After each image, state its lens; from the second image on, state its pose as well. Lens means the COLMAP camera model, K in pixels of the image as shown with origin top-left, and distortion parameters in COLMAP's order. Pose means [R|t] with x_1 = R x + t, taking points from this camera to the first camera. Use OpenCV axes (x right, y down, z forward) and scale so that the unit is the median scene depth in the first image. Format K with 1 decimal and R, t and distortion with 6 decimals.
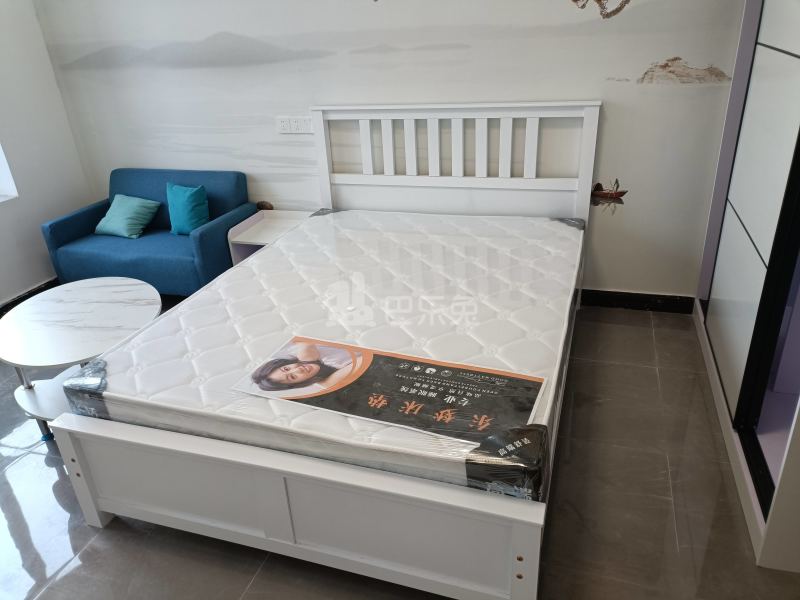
lens RADIAL K [[589.5, 0, 394.5], [0, 589.5, 300.0], [0, 0, 1]] dist [0.054011, -0.031395]
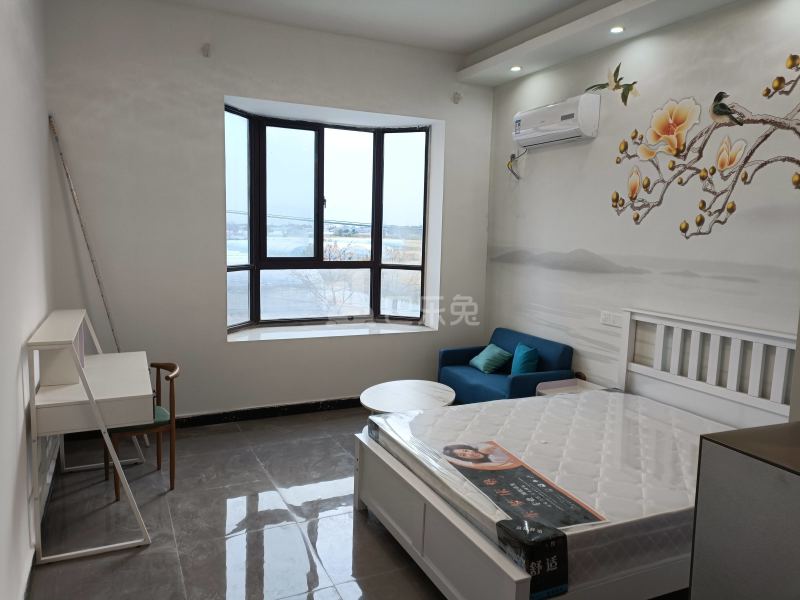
lens RADIAL K [[589.5, 0, 396.4], [0, 589.5, 307.3], [0, 0, 1]] dist [0.054011, -0.031395]
pose [[0.689767, 0.172334, -0.703223, 0.444241], [-0.374544, 0.916137, -0.142866, 0.039246], [0.619627, 0.361932, 0.696468, -0.198000]]
